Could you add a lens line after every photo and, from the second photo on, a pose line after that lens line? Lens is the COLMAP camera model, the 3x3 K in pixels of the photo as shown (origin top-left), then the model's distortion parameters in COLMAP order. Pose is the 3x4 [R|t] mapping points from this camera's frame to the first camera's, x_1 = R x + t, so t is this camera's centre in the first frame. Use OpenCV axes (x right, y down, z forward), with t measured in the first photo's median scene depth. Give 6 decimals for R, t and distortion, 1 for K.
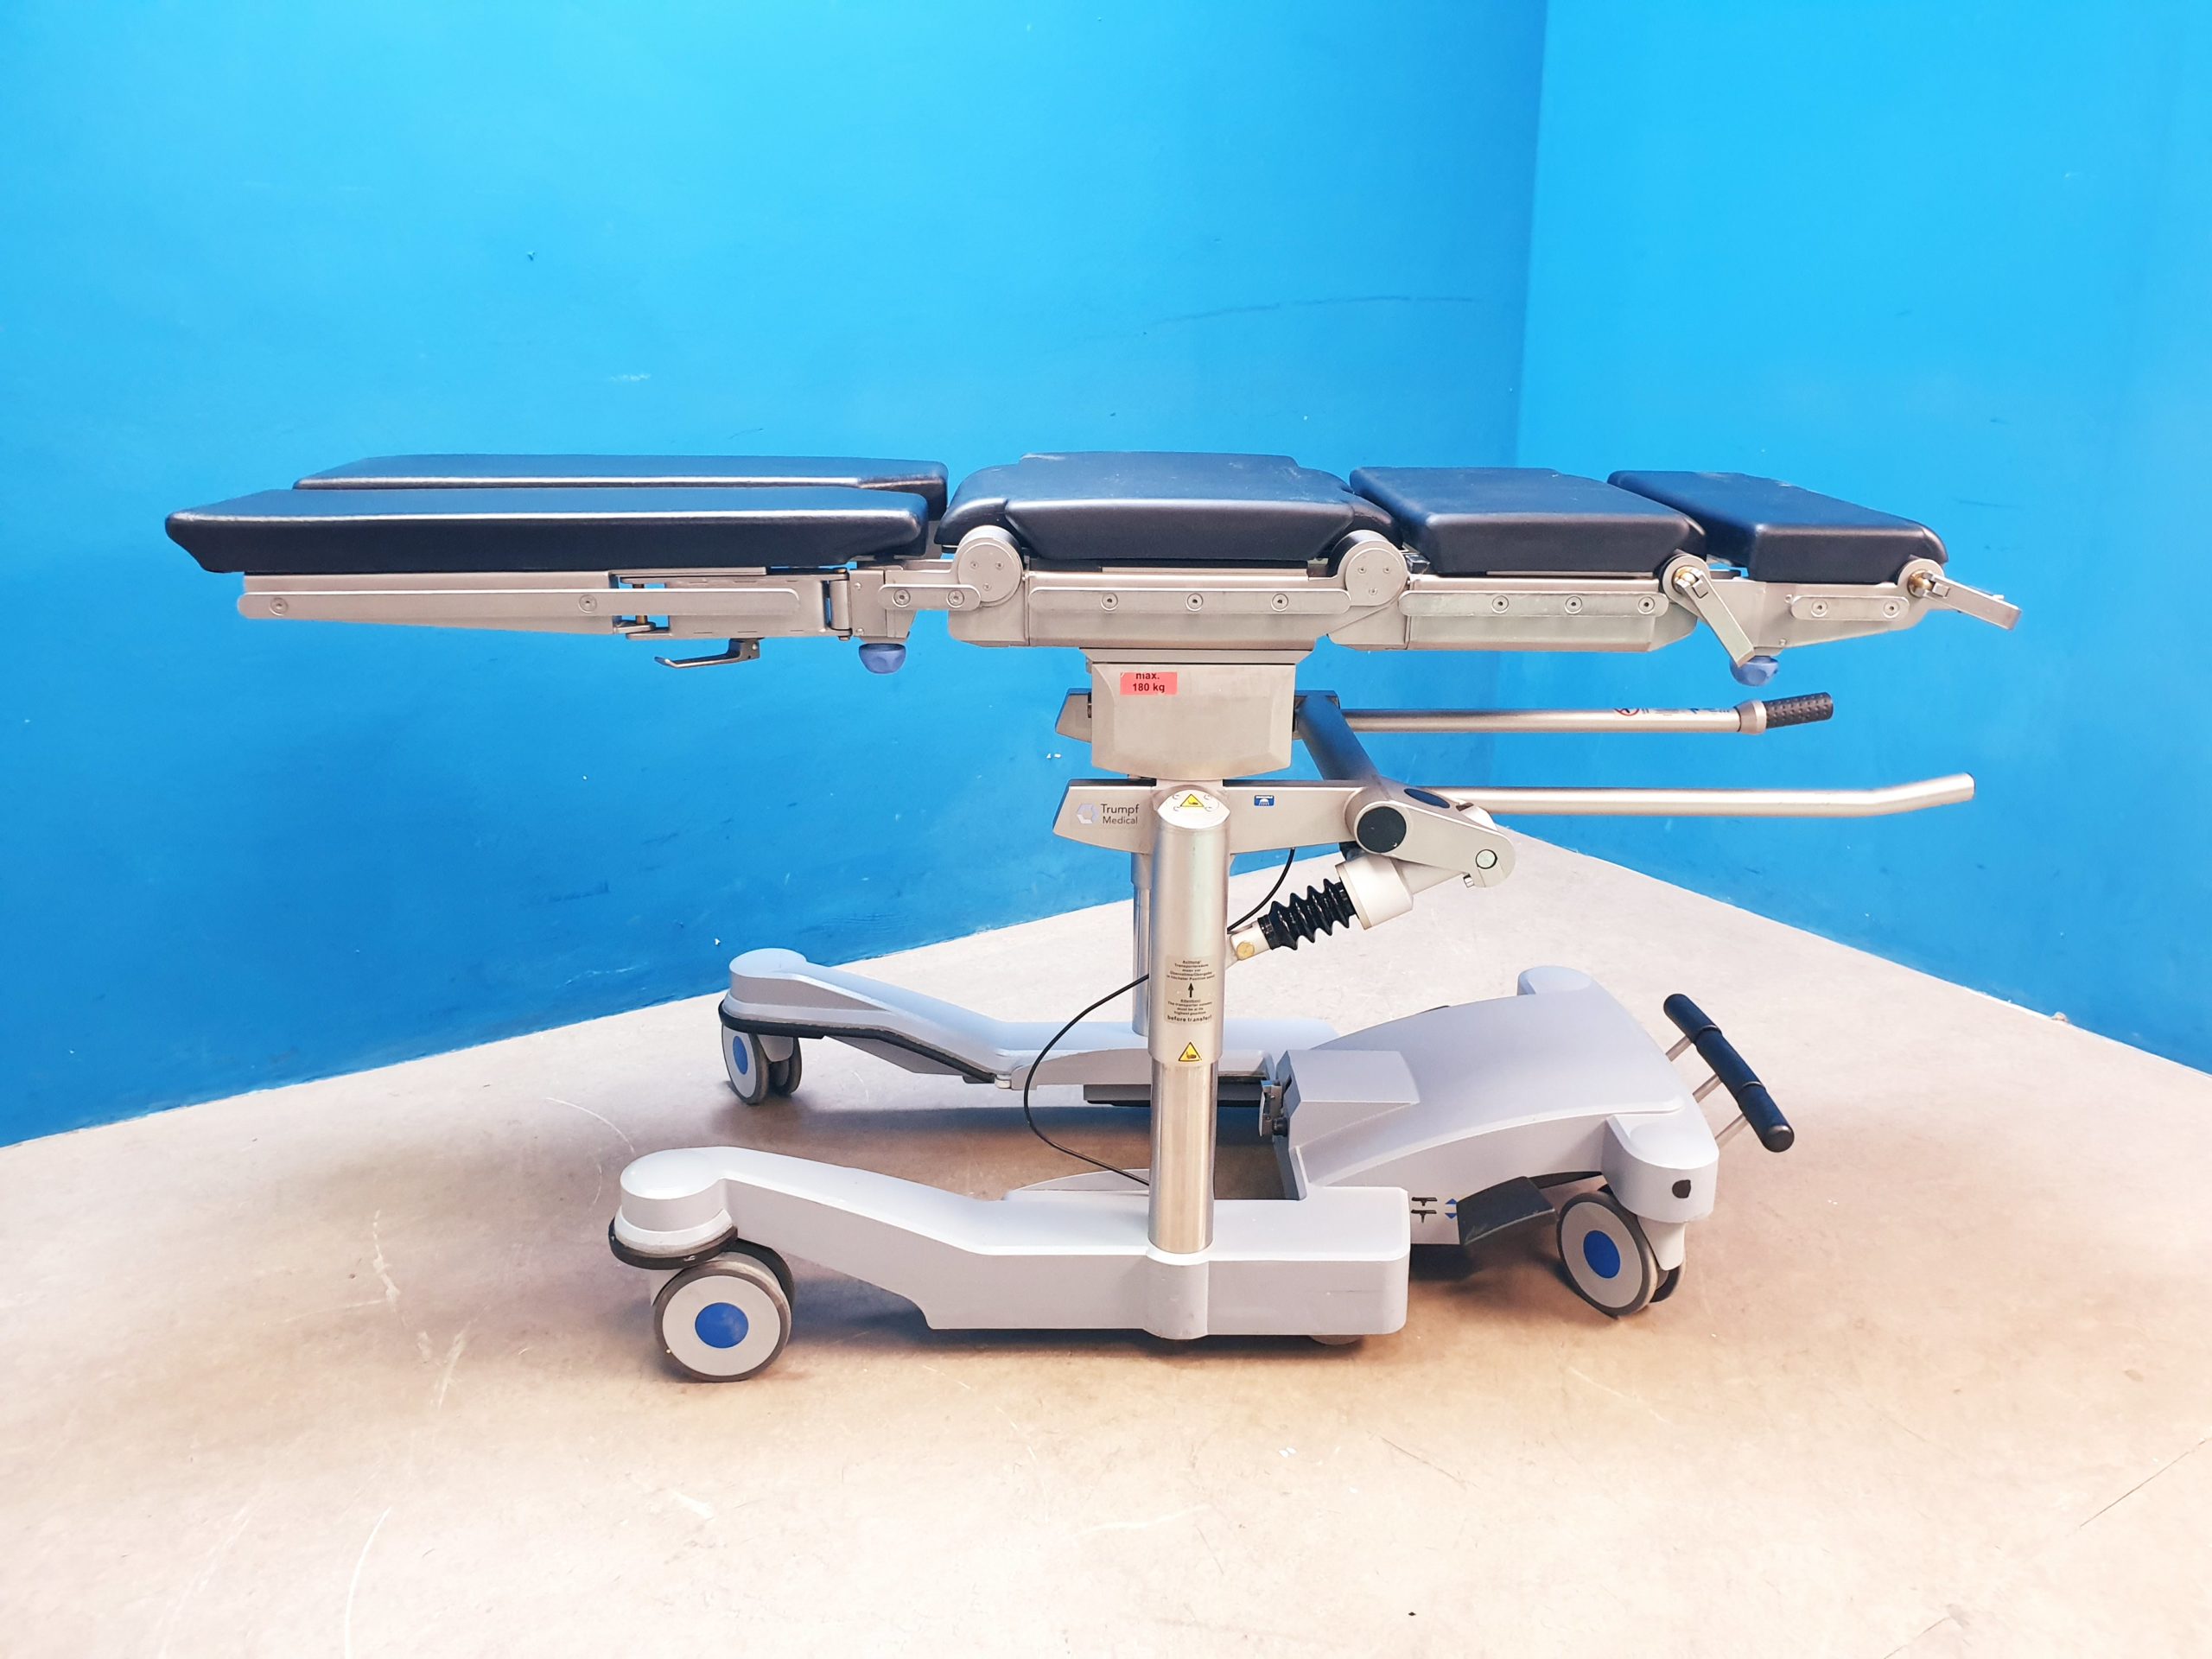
lens RADIAL K [[1699.5, 0, 1112.2], [0, 1699.5, 830.8], [0, 0, 1]] dist [-0.011115, 0.042416]
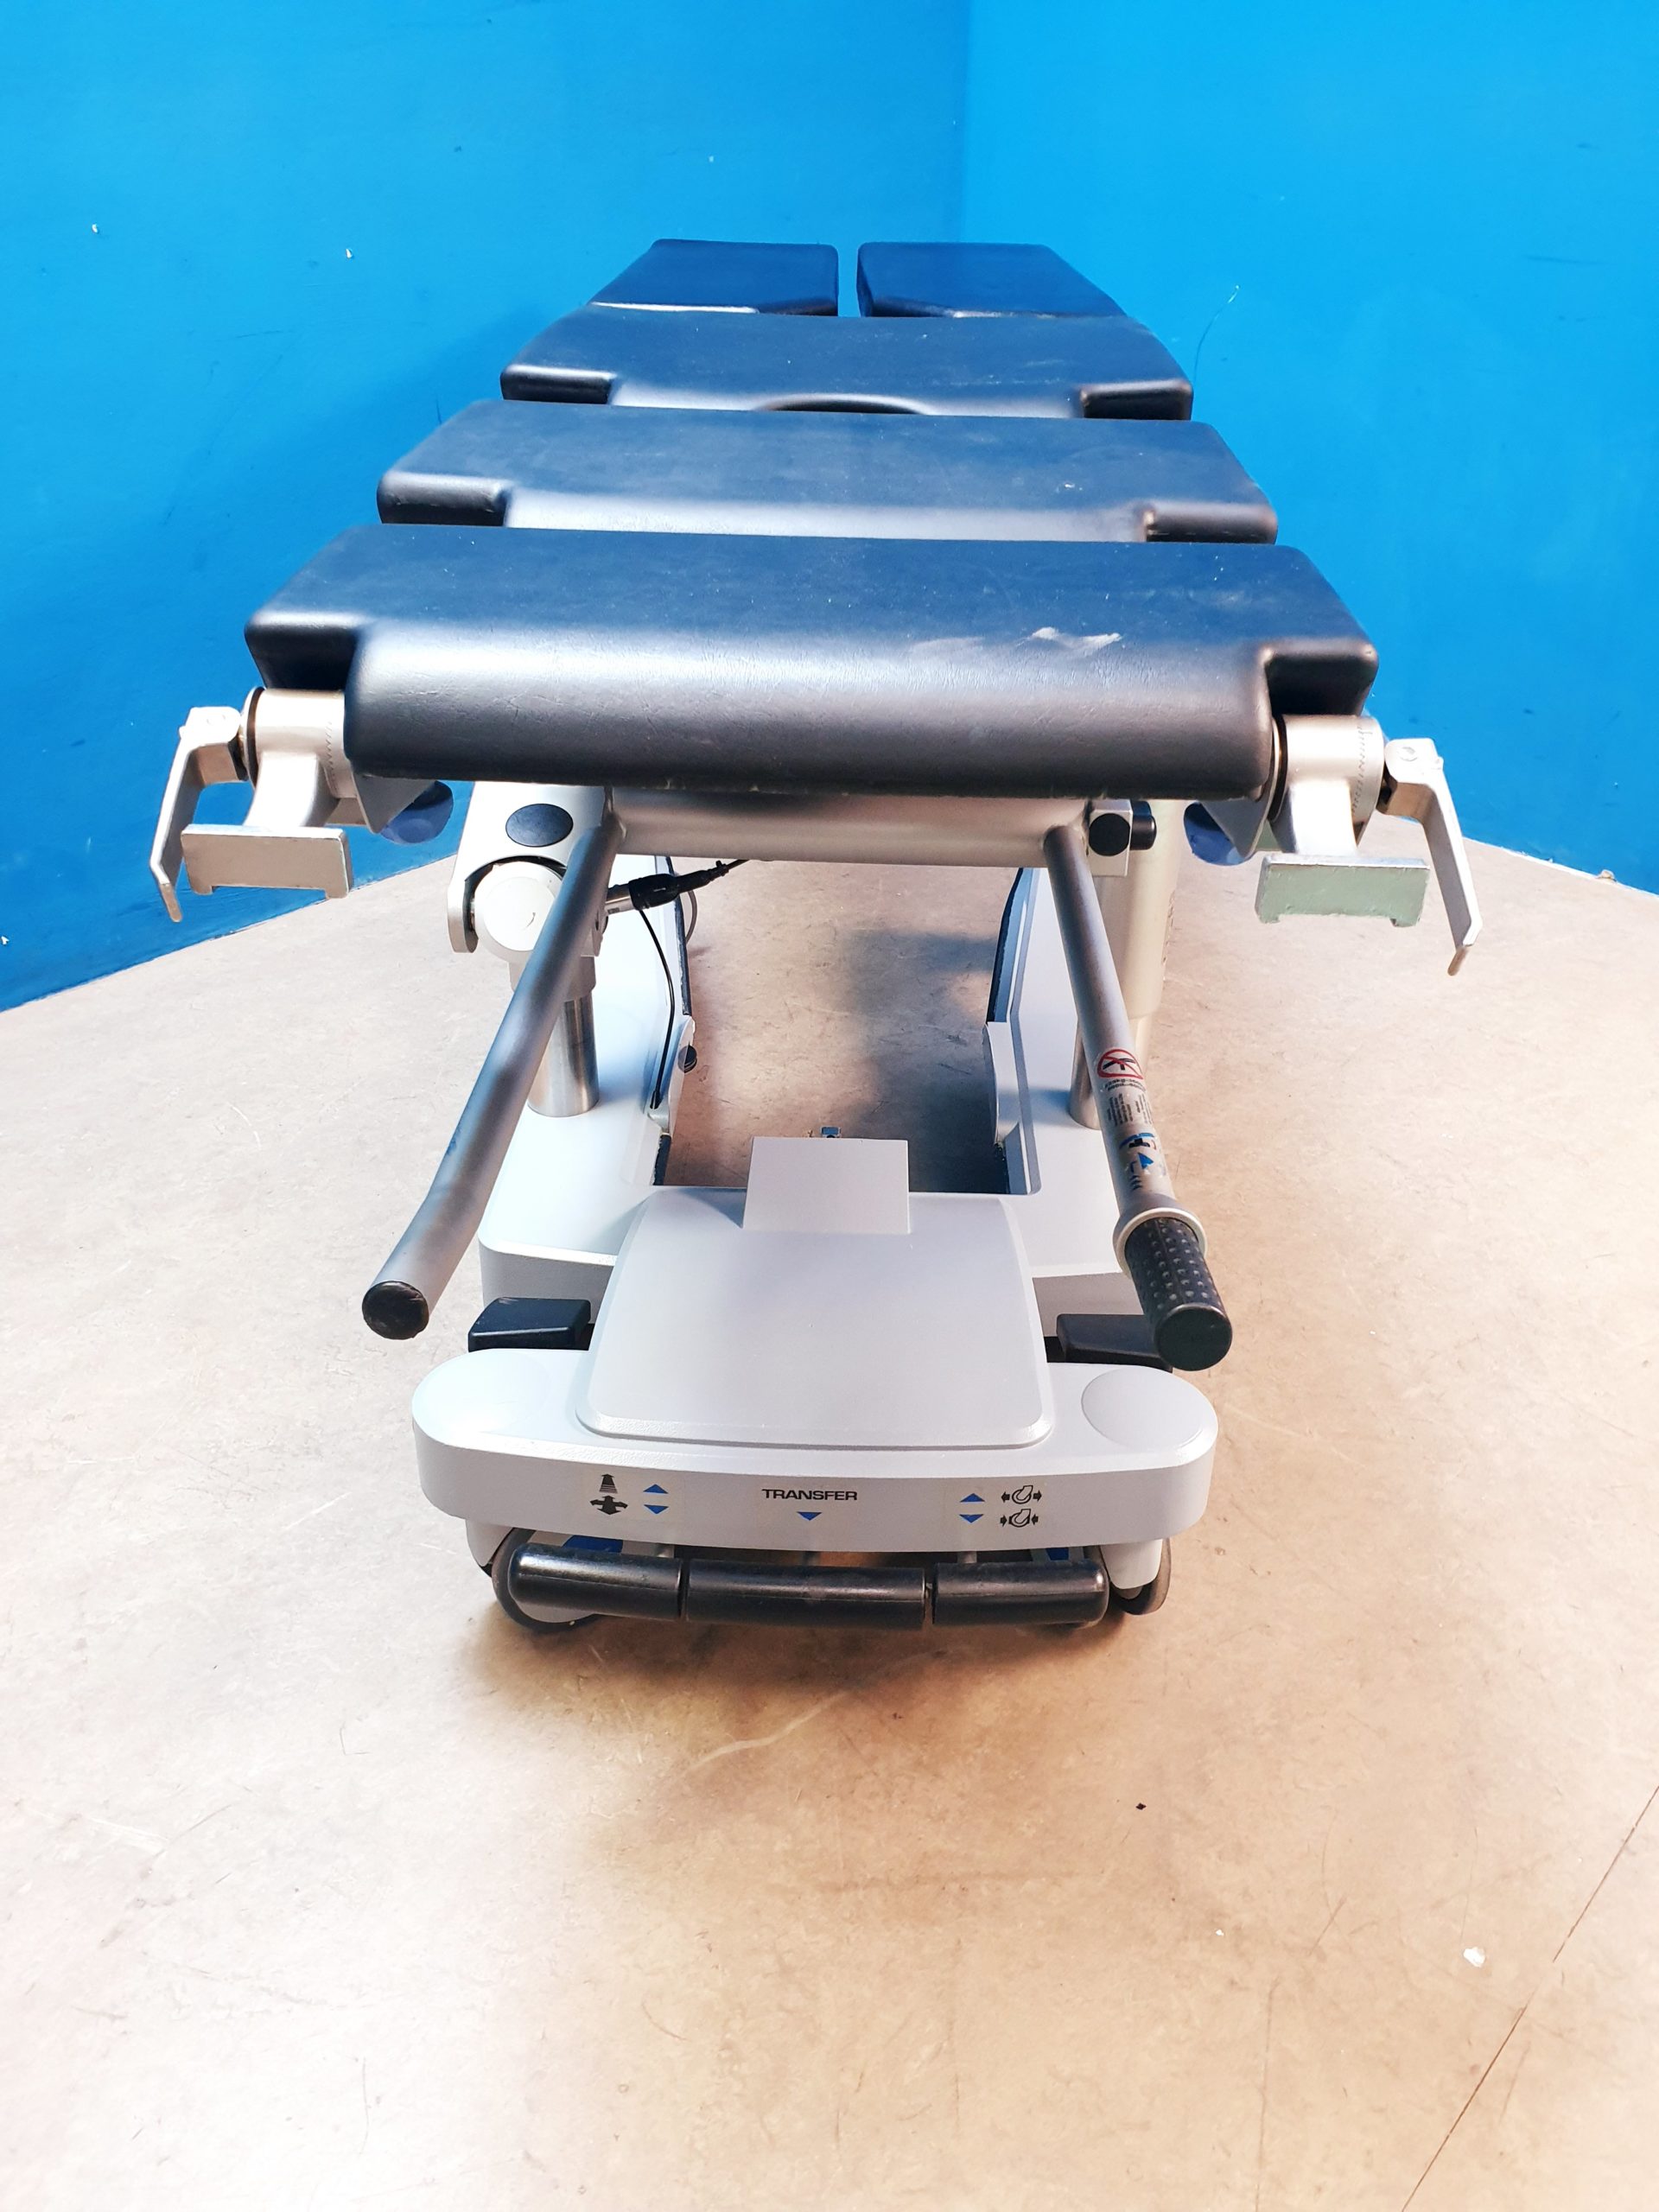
lens RADIAL K [[1719.5, 0, 841.4], [0, 1719.5, 1094.3], [0, 0, 1]] dist [-0.014126, 0.040428]
pose [[0.970949, -0.118718, 0.207760, -0.062979], [0.065572, 0.967016, 0.246129, -0.042958], [-0.230127, -0.225356, 0.946708, 0.286826]]
